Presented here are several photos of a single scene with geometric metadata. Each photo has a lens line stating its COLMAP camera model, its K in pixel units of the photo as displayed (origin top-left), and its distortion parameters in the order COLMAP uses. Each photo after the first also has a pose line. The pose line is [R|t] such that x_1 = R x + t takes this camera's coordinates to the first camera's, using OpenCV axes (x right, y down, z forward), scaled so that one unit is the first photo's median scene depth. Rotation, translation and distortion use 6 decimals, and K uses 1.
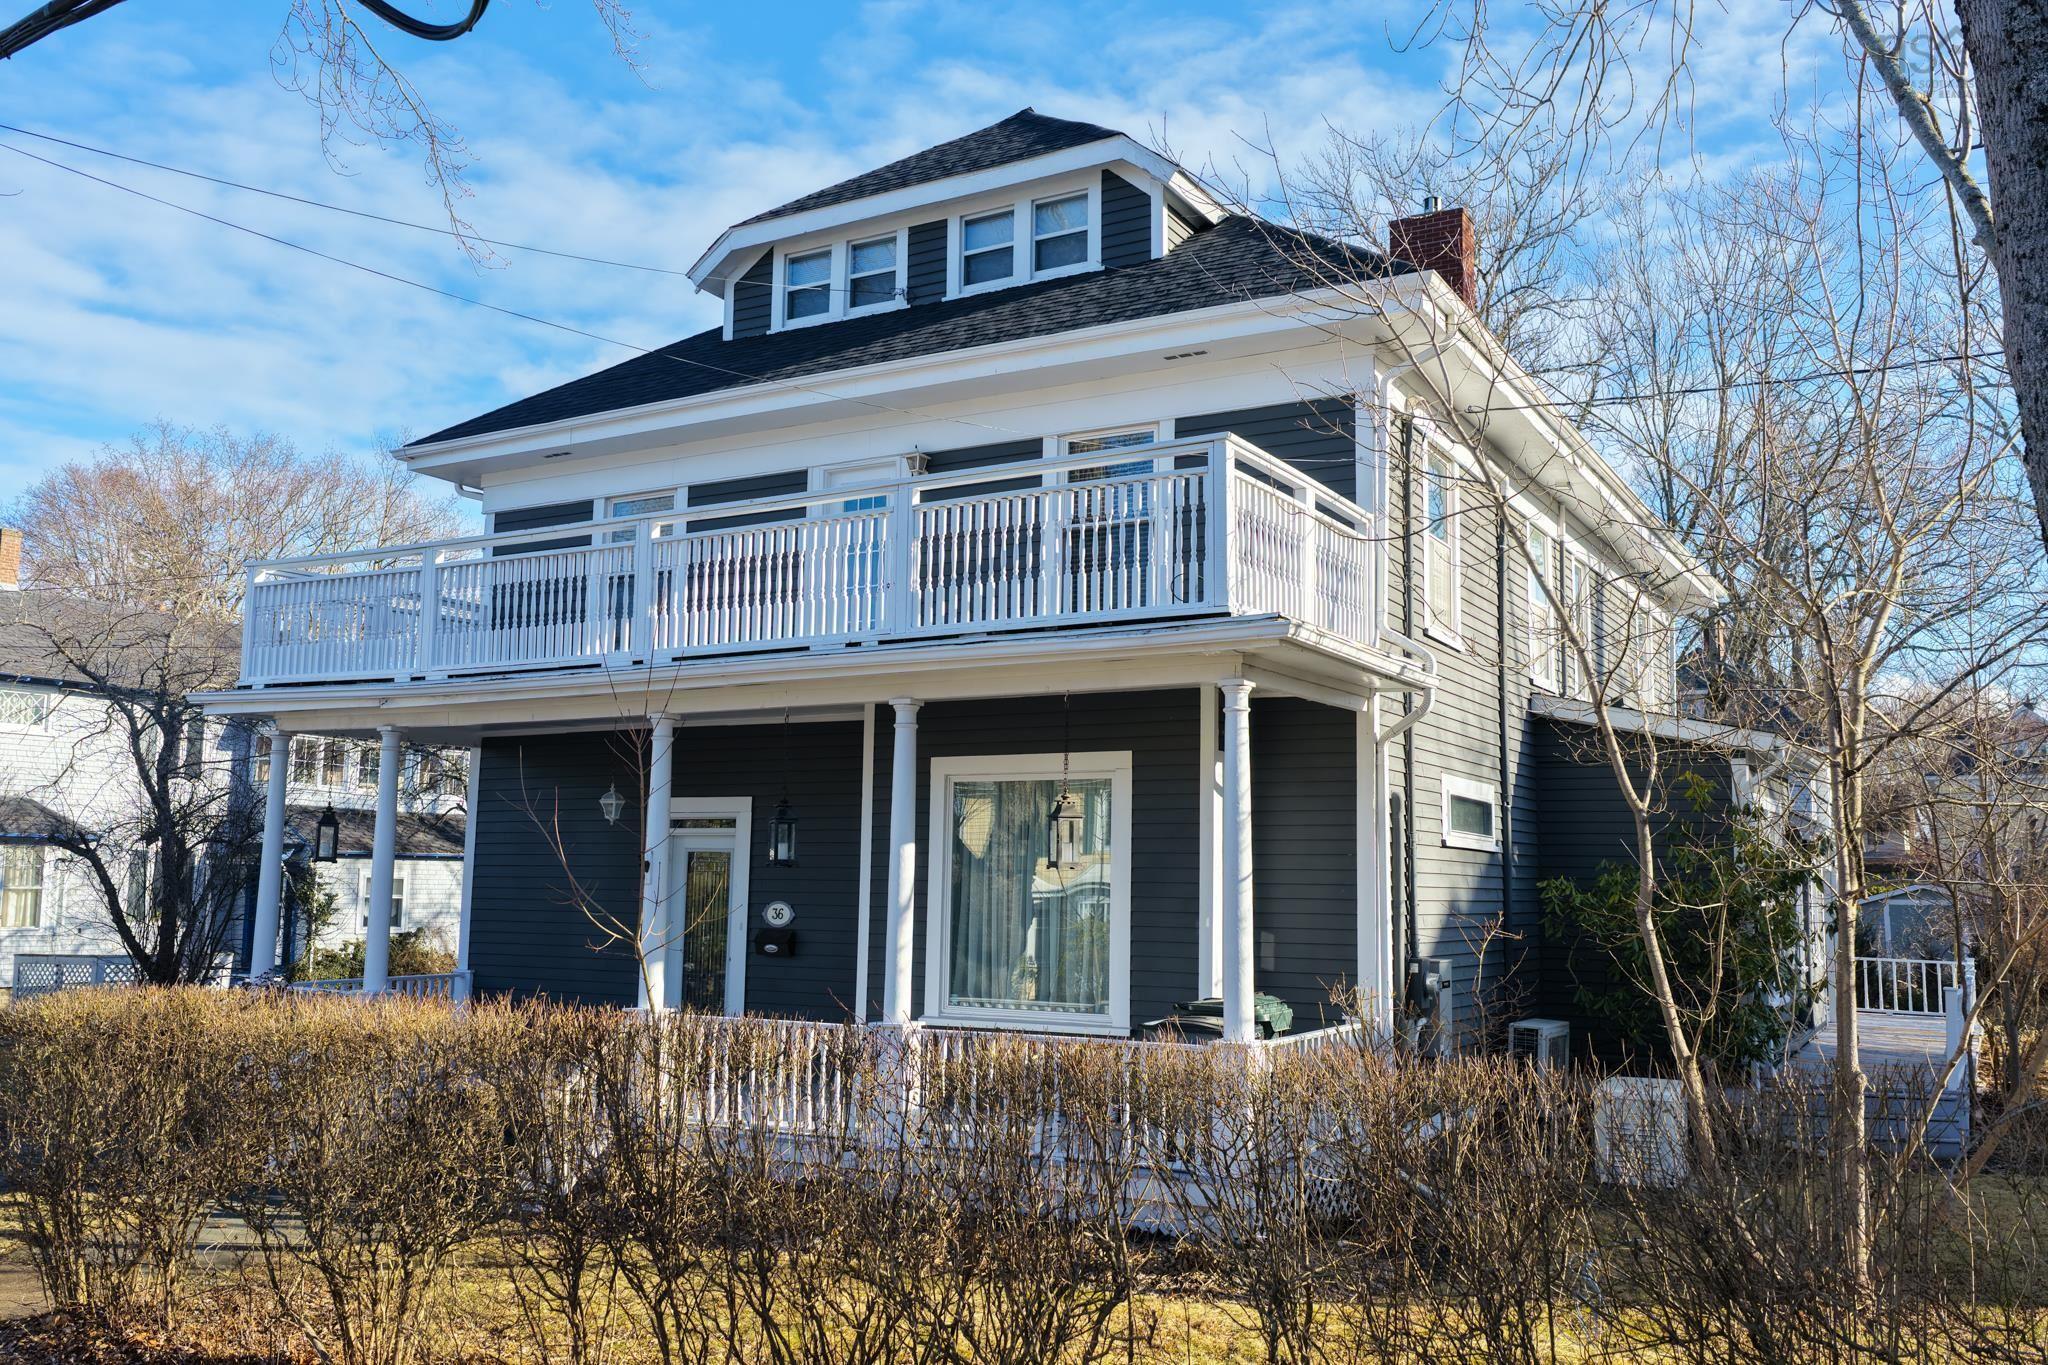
lens RADIAL K [[1695.0, 0, 1024.0], [0, 1695.0, 682.5], [0, 0, 1]] dist [0.004691, 0.000114]
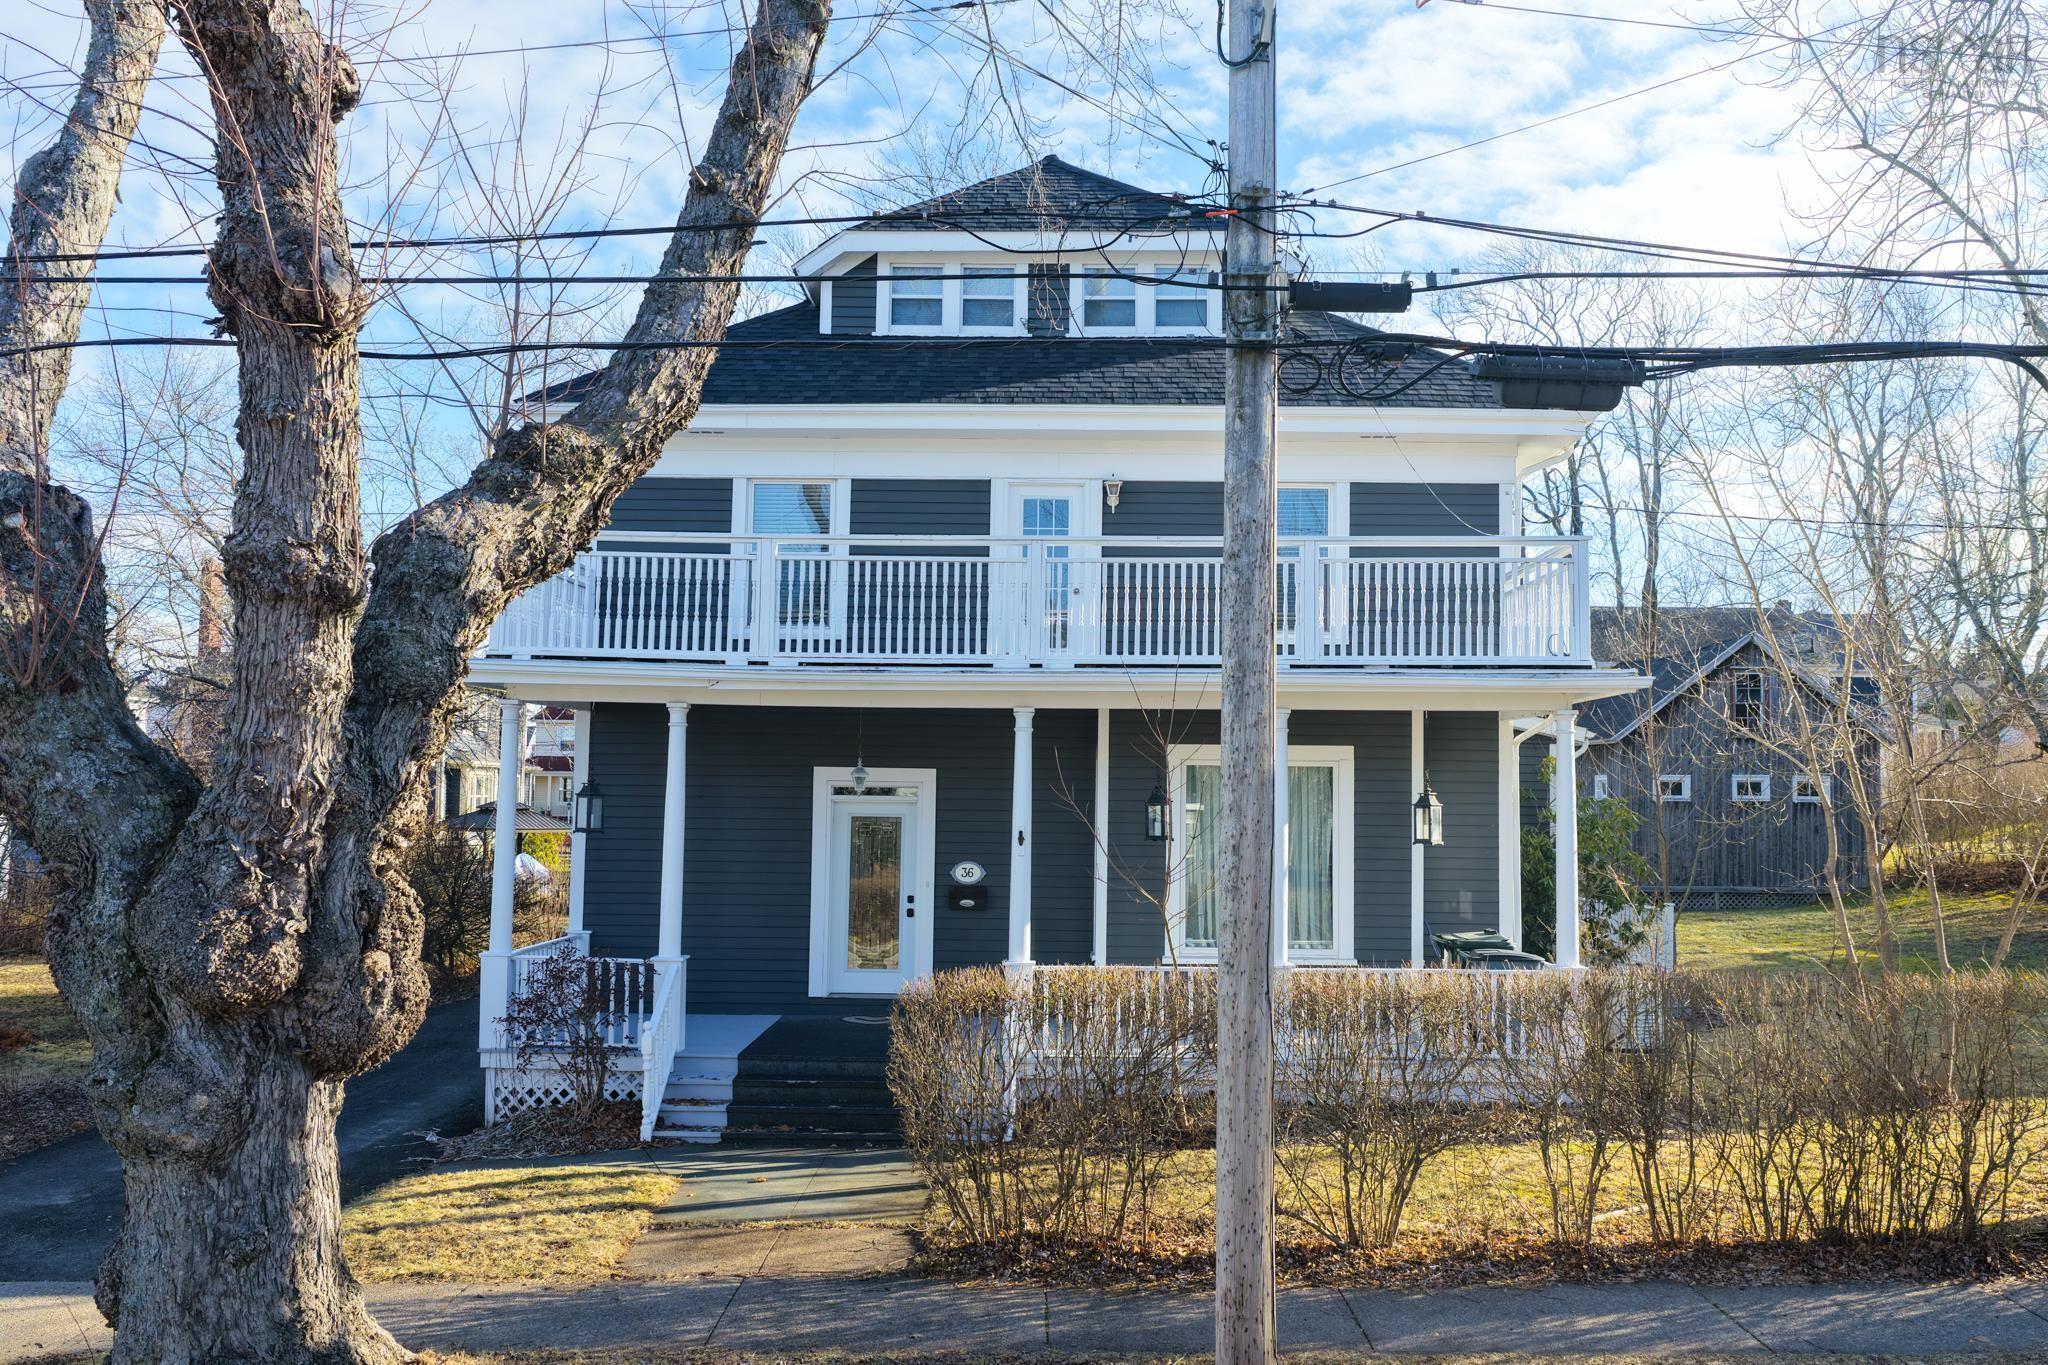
lens RADIAL K [[1695.0, 0, 1024.0], [0, 1695.0, 682.5], [0, 0, 1]] dist [0.004691, 0.000114]
pose [[0.874622, 0.031430, 0.483785, -0.749633], [-0.057820, 0.997536, 0.039723, -0.042815], [-0.481344, -0.062715, 0.874285, -0.004494]]
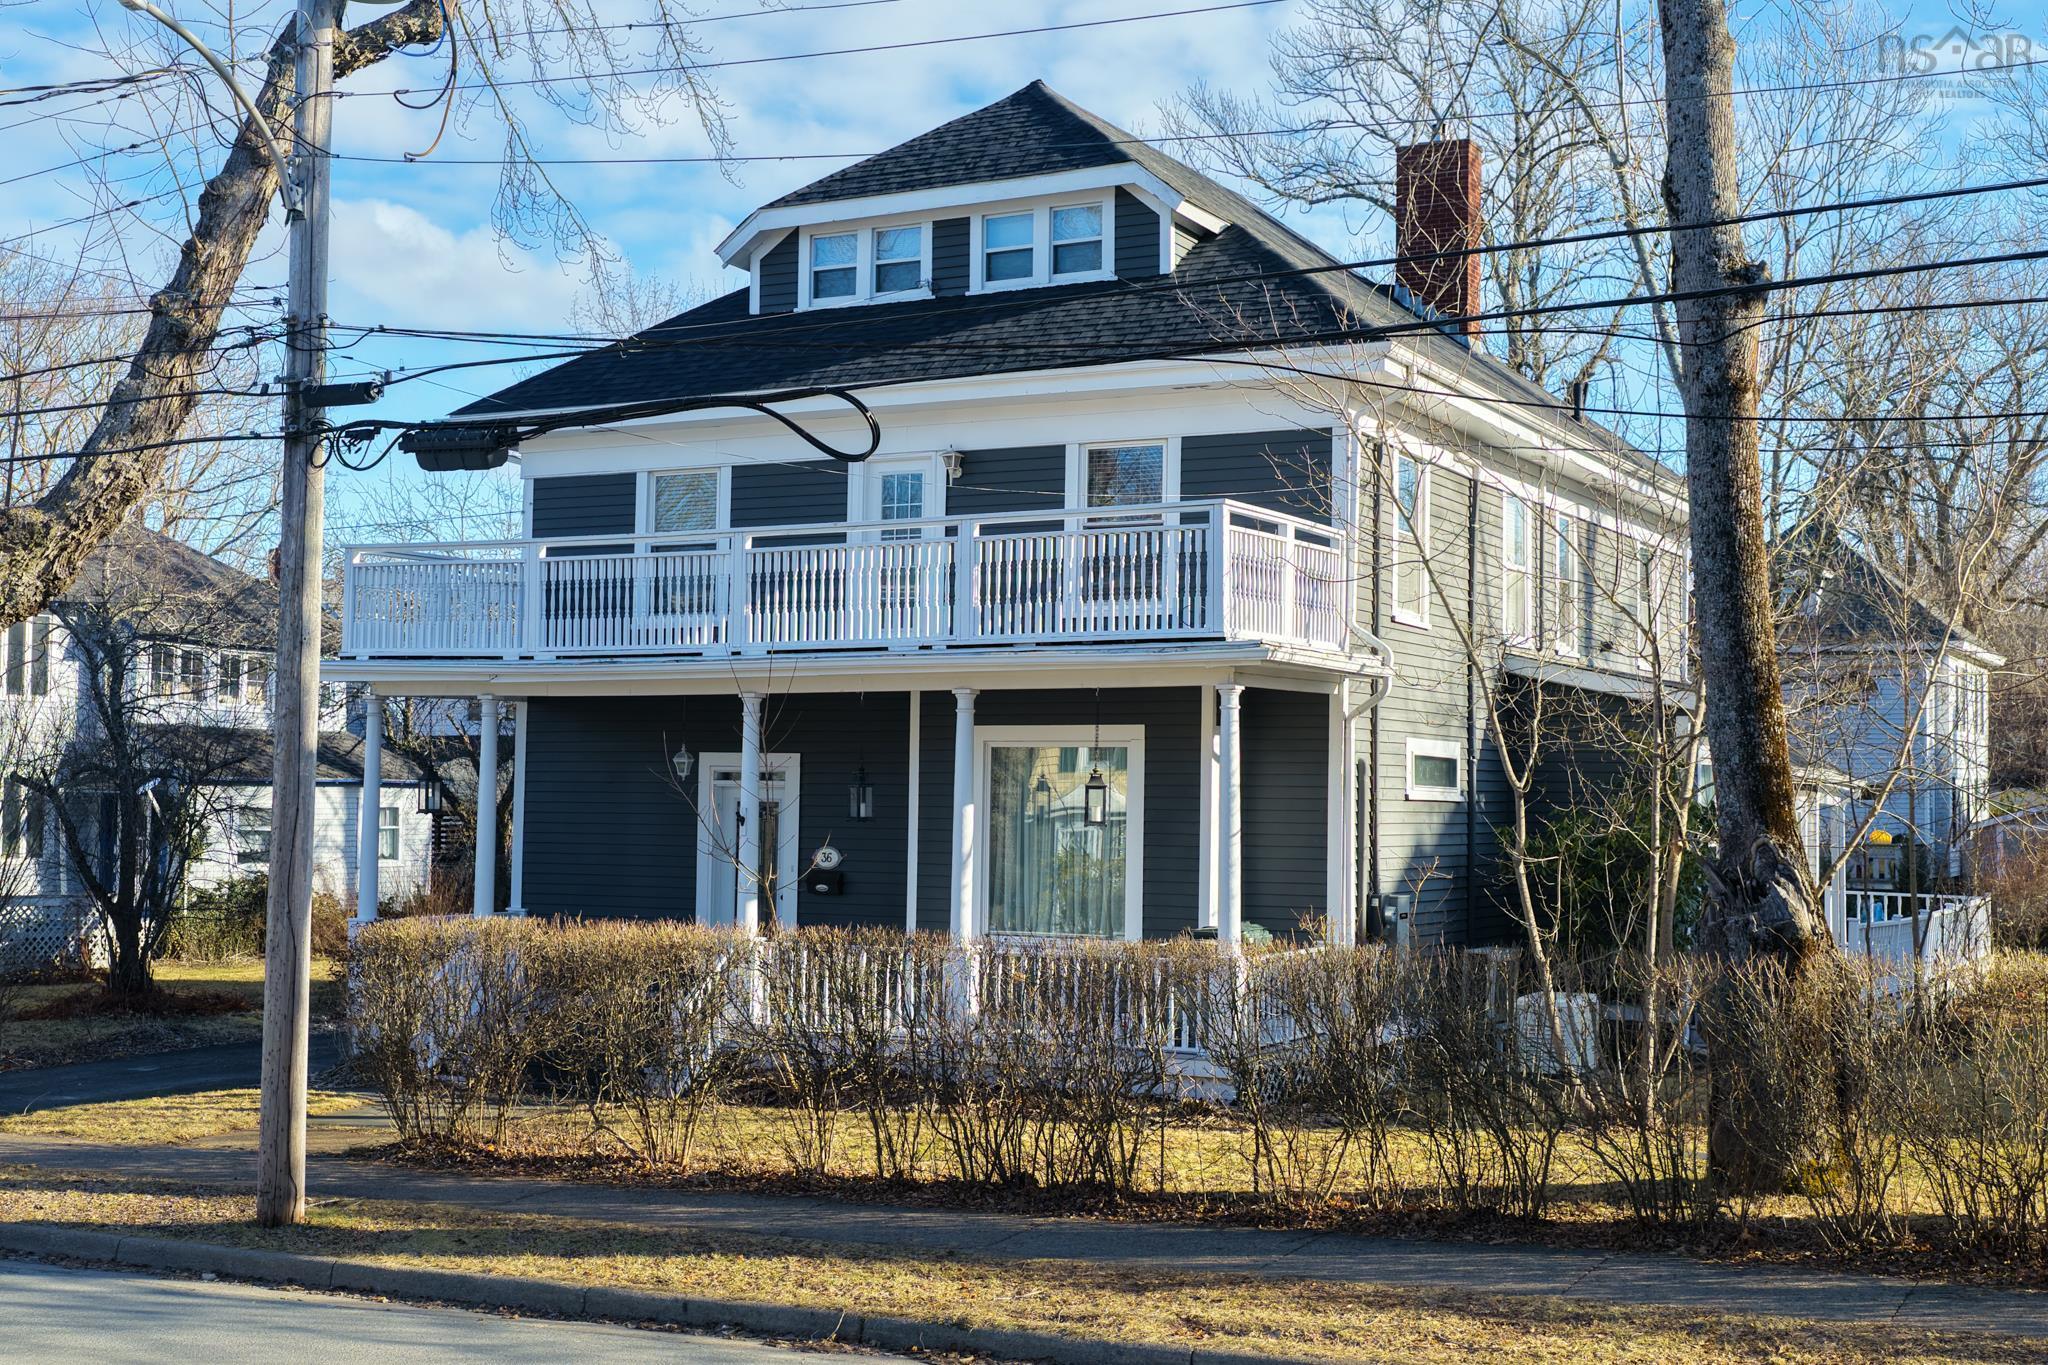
lens RADIAL K [[2449.1, 0, 1024.0], [0, 2449.1, 682.5], [0, 0, 1]] dist [0.009254, 0.008478]
pose [[0.999405, -0.000031, 0.034483, -0.078706], [-0.002489, 0.997327, 0.073032, -0.111842], [-0.034393, -0.073074, 0.996733, -0.701391]]
